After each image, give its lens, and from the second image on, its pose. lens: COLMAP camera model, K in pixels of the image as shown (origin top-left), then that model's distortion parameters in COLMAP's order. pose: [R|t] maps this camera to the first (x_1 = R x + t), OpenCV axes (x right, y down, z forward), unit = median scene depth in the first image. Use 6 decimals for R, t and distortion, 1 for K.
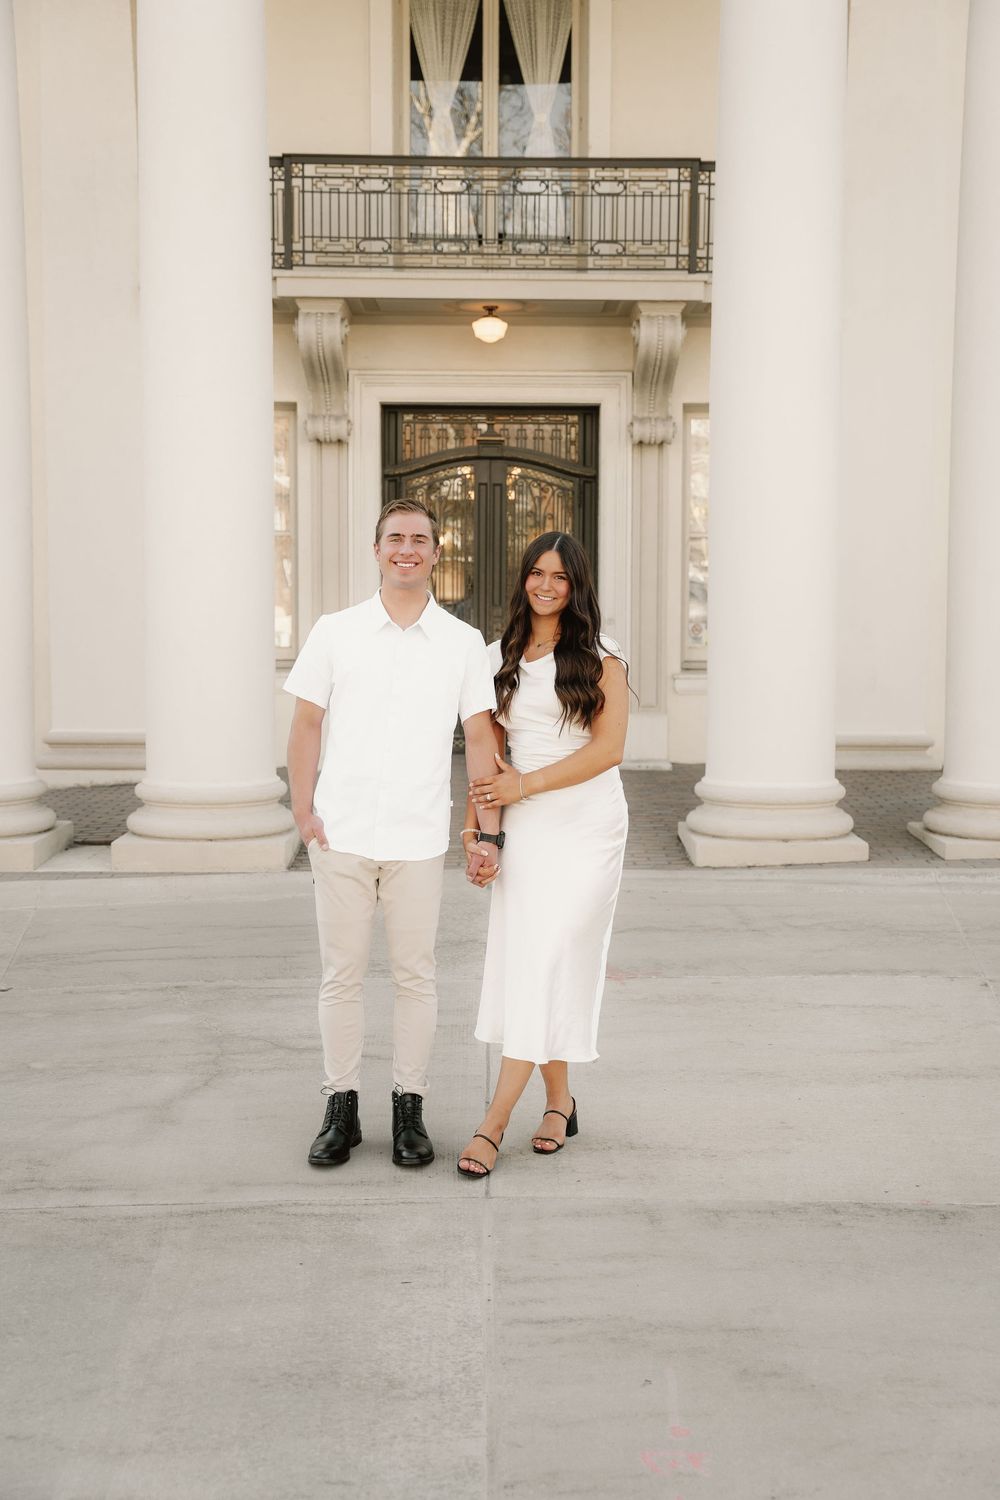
lens RADIAL K [[1889.2, 0, 515.4], [0, 1889.2, 751.5], [0, 0, 1]] dist [0.004876, 0.236341]
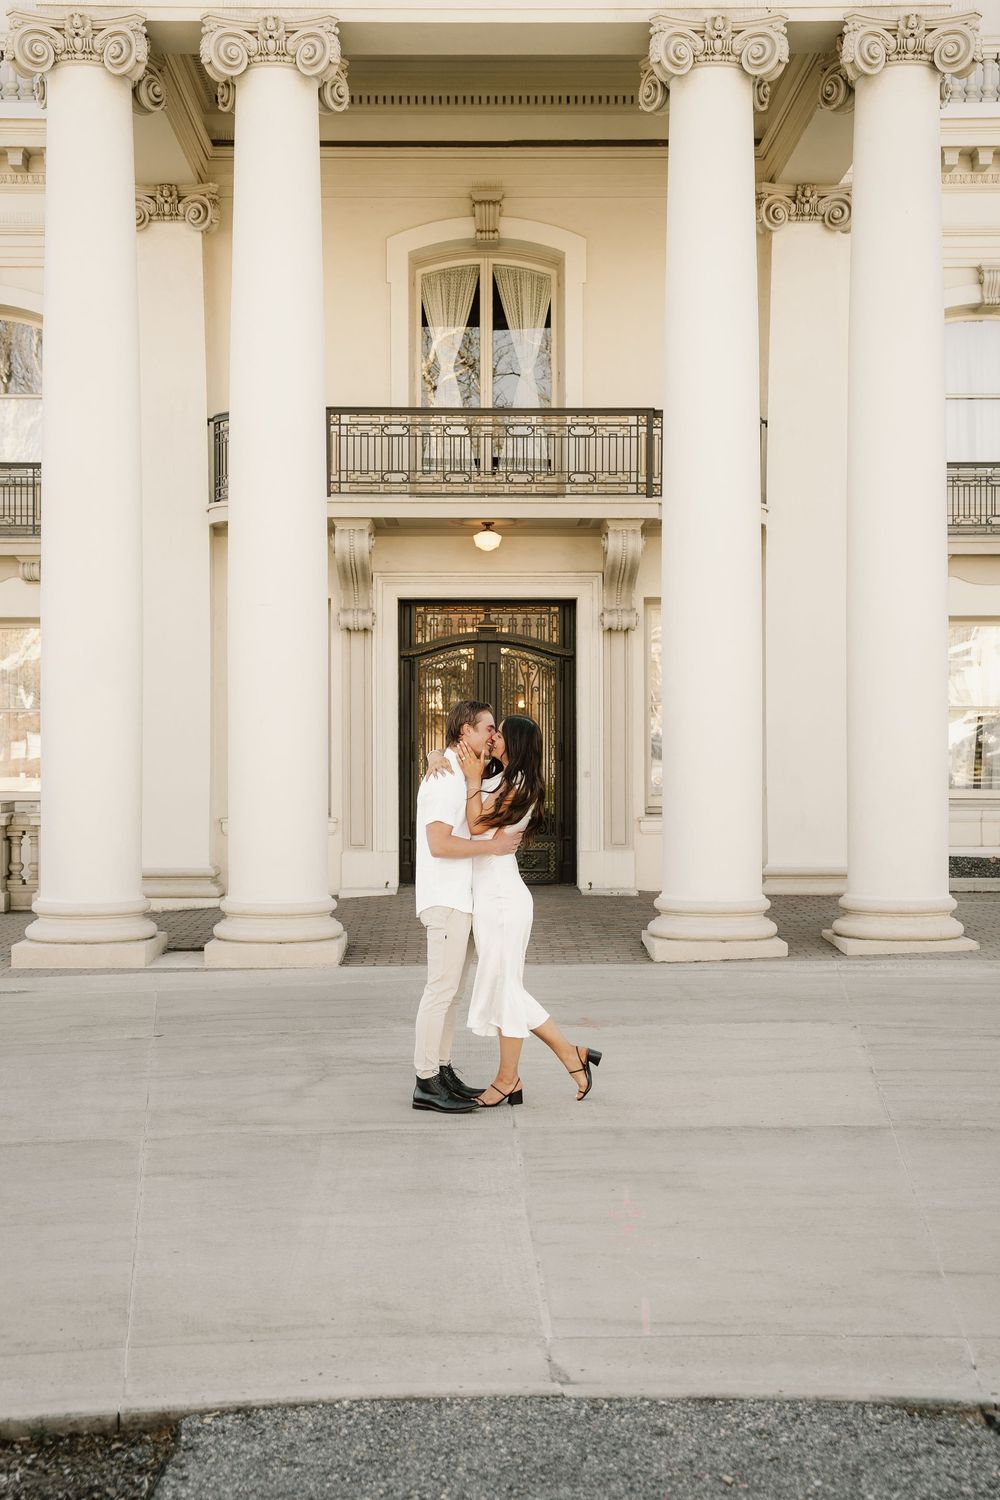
lens RADIAL K [[1885.3, 0, 500.0], [0, 1885.3, 750.0], [0, 0, 1]] dist [-0.020377, 0.241776]
pose [[0.999974, -0.005585, 0.004667, -0.012251], [0.005957, 0.996442, -0.084070, 0.018812], [-0.004181, 0.084095, 0.996449, -0.231282]]
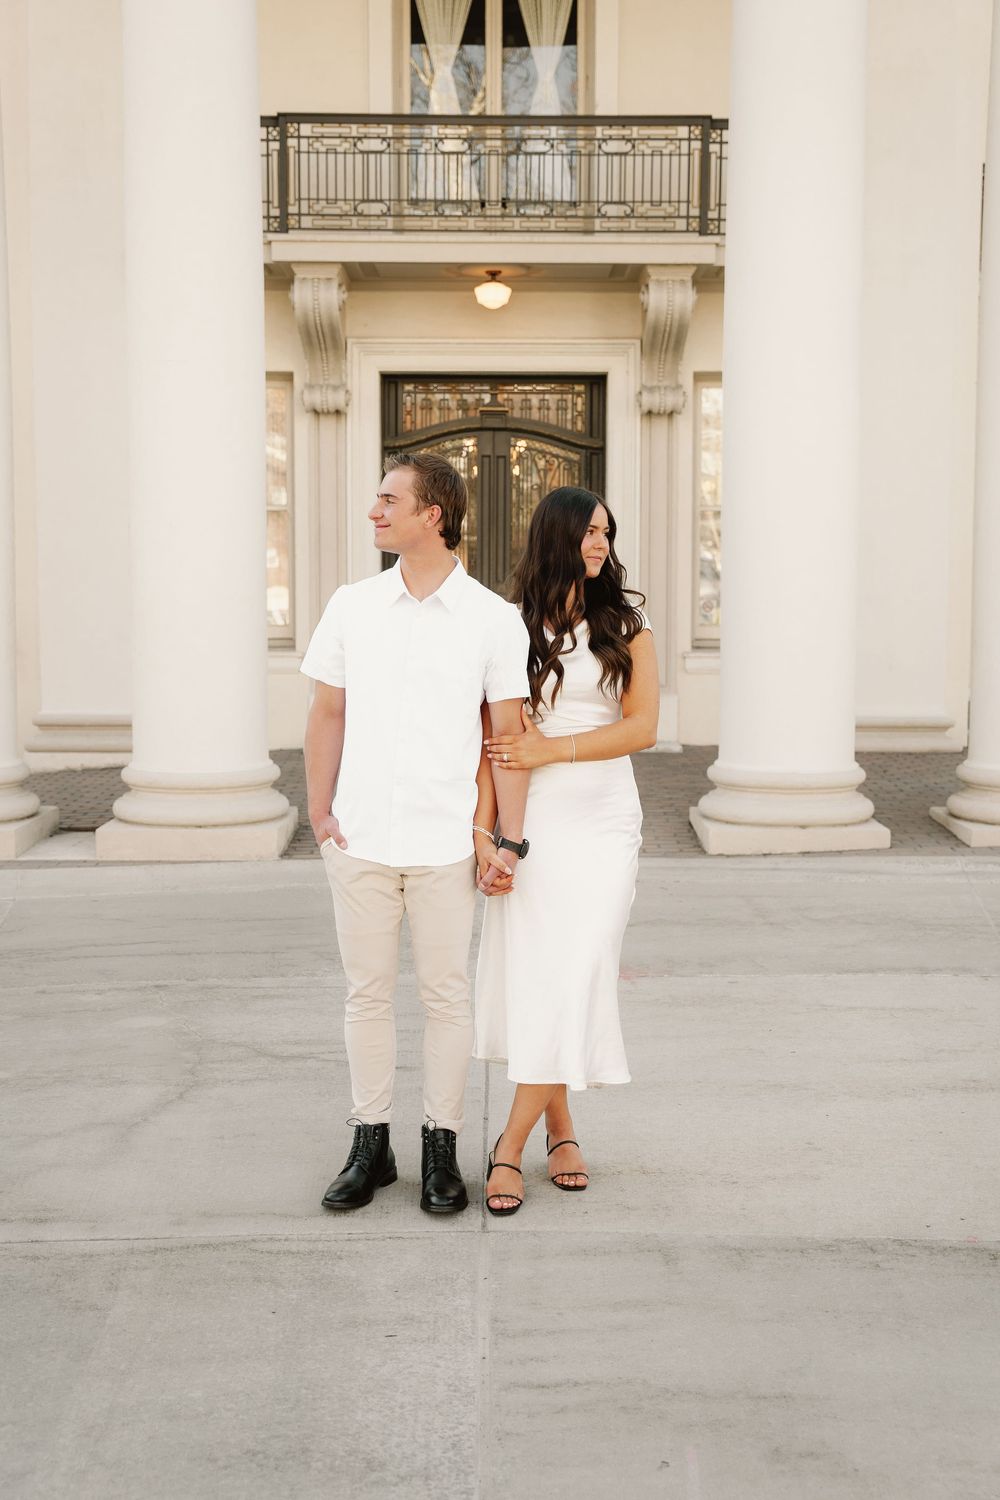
lens RADIAL K [[1885.3, 0, 500.0], [0, 1885.3, 750.0], [0, 0, 1]] dist [-0.020377, 0.241776]
pose [[0.999928, -0.000939, -0.011934, 0.001391], [0.001056, 0.999951, 0.009821, -0.000882], [0.011924, -0.009833, 0.999881, 0.038814]]
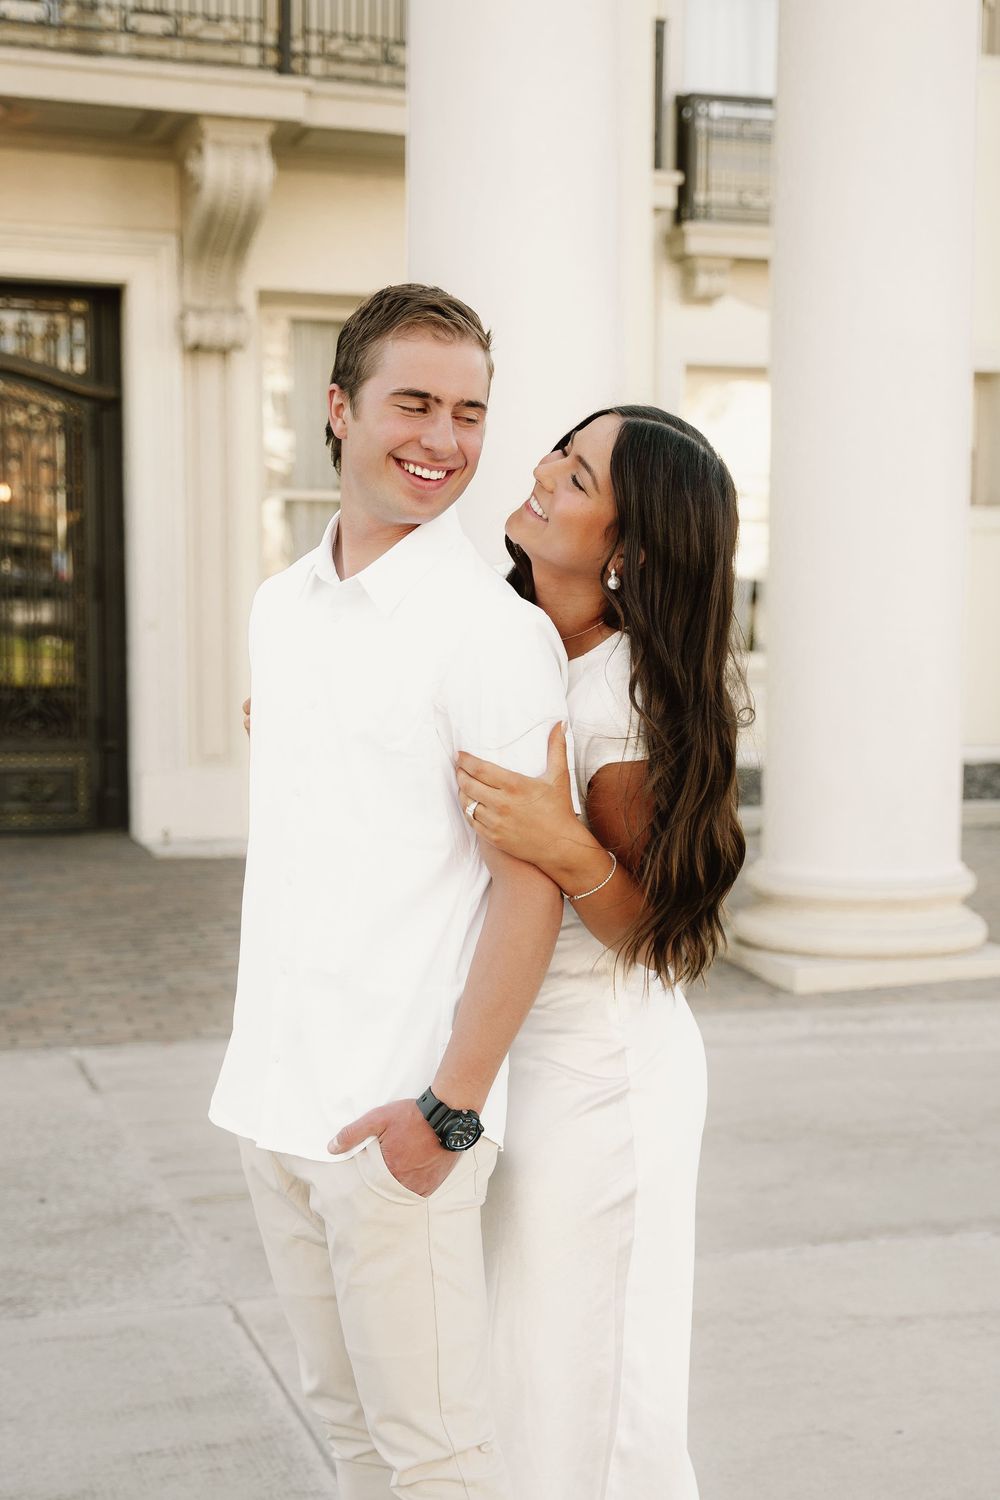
lens RADIAL K [[2346.4, 0, 585.9], [0, 2346.4, 883.3], [0, 0, 1]] dist [0.014060, 0.193082]
pose [[0.949667, -0.034188, 0.311390, -0.067284], [0.023331, 0.998985, 0.038527, -0.009670], [-0.312391, -0.029323, 0.949501, 0.208007]]
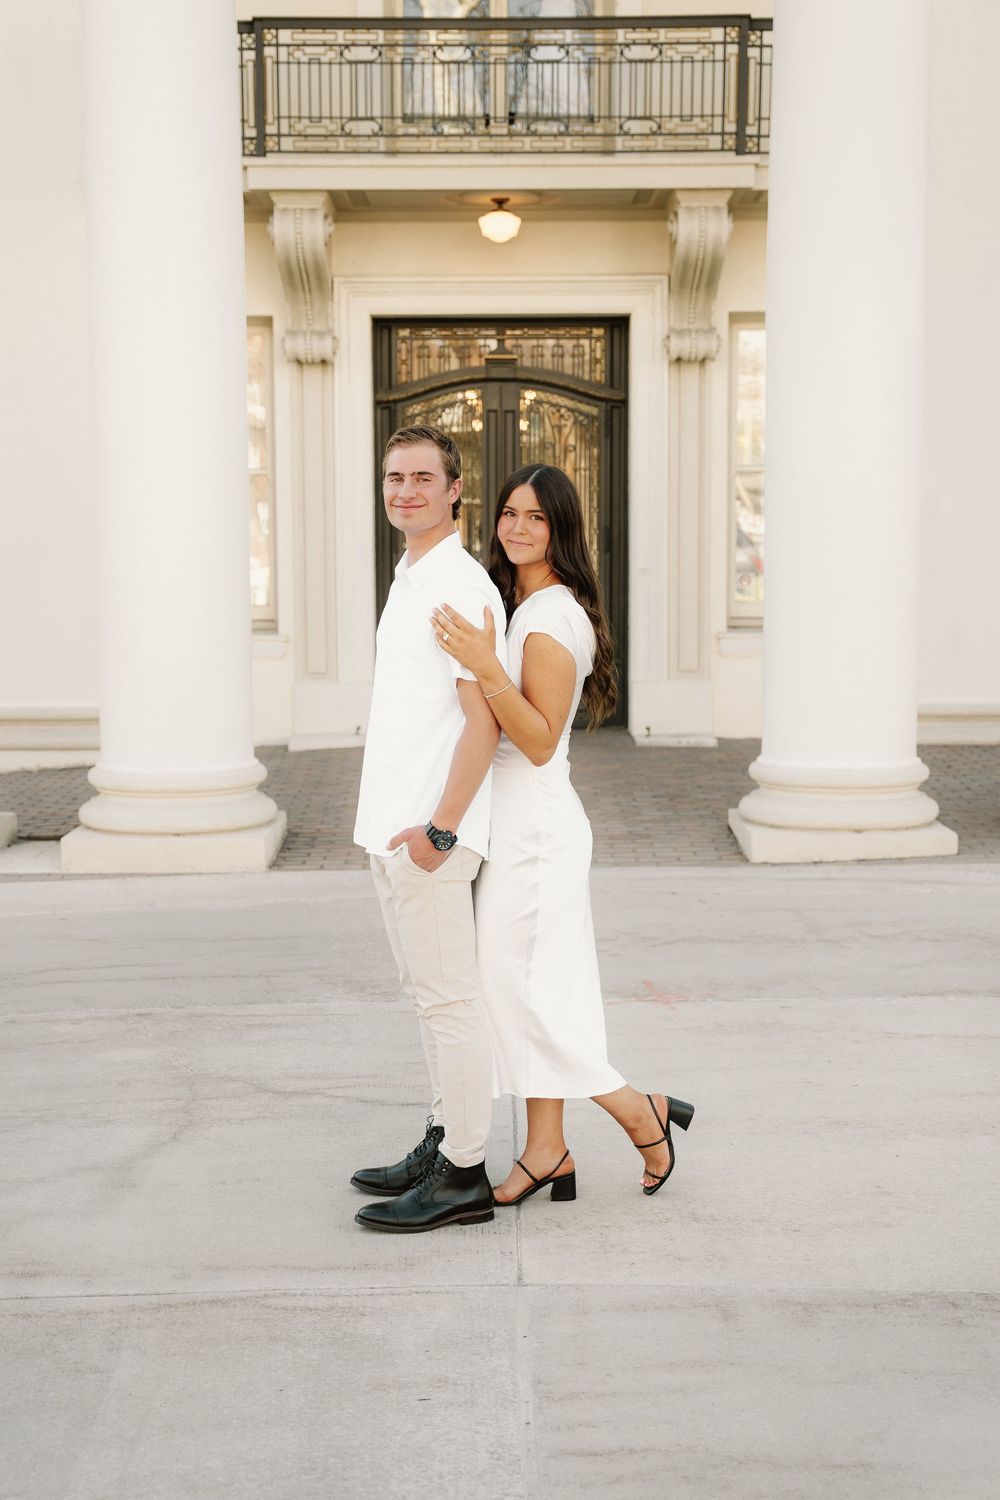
lens RADIAL K [[2151.8, 0, 474.6], [0, 2151.8, 787.7], [0, 0, 1]] dist [0.020774, 0.257698]
pose [[0.999711, -0.006722, -0.023098, -0.004309], [0.007436, 0.999493, 0.030952, -0.002484], [0.022878, -0.031115, 0.999254, 0.029729]]
